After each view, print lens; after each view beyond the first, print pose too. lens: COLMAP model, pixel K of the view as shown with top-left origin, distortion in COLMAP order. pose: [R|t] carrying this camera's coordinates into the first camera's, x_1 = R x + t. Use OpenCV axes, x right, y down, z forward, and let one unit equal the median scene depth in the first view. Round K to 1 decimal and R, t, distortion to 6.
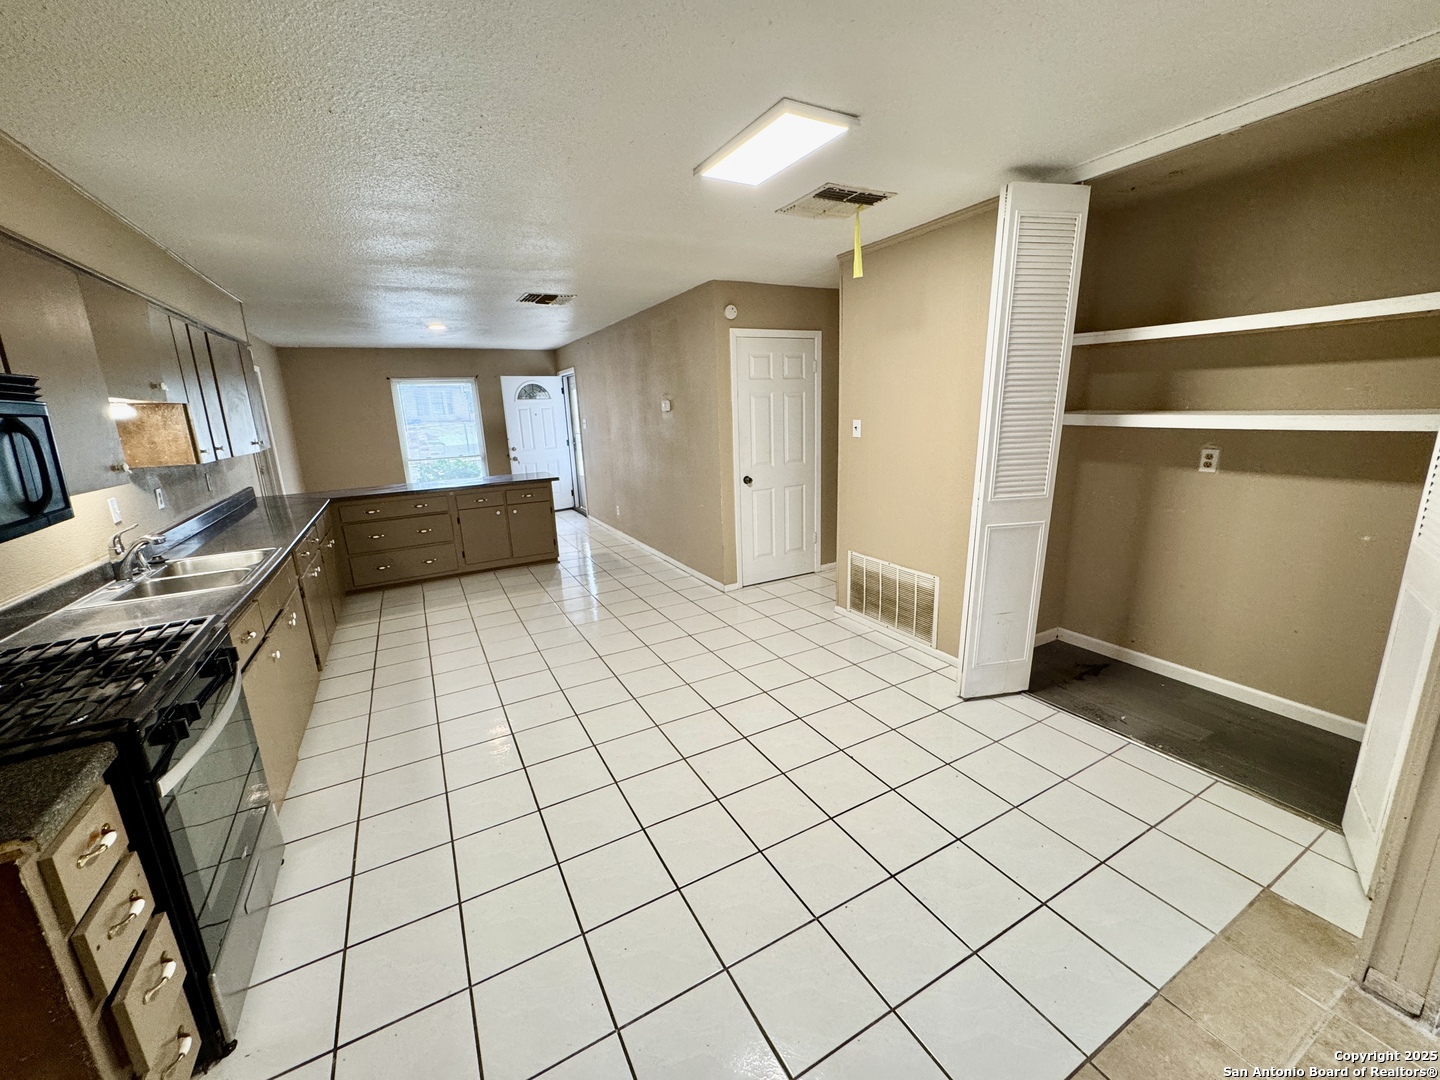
lens RADIAL K [[576.1, 0, 720.0], [0, 576.1, 540.0], [0, 0, 1]] dist [-0.001244, -0.000056]
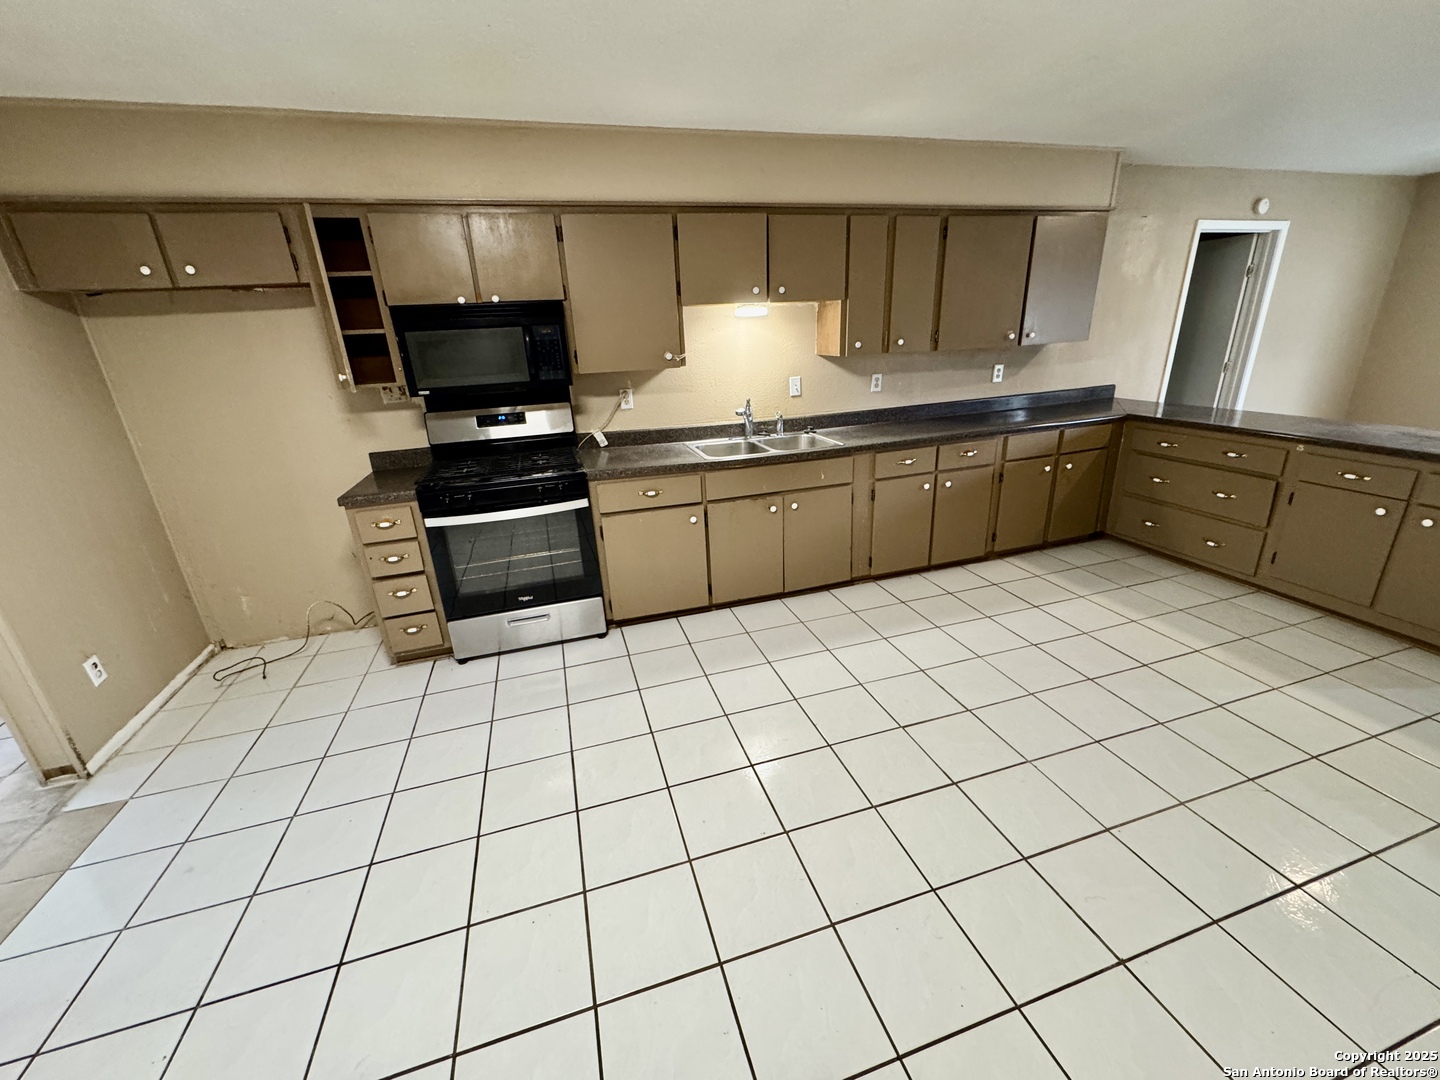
lens RADIAL K [[576.1, 0, 720.0], [0, 576.1, 540.0], [0, 0, 1]] dist [-0.001244, -0.000056]
pose [[-0.201863, 0.376993, -0.903951, 0.176786], [-0.173465, 0.894598, 0.411829, -0.137769], [0.963930, 0.239937, -0.115192, 0.586962]]
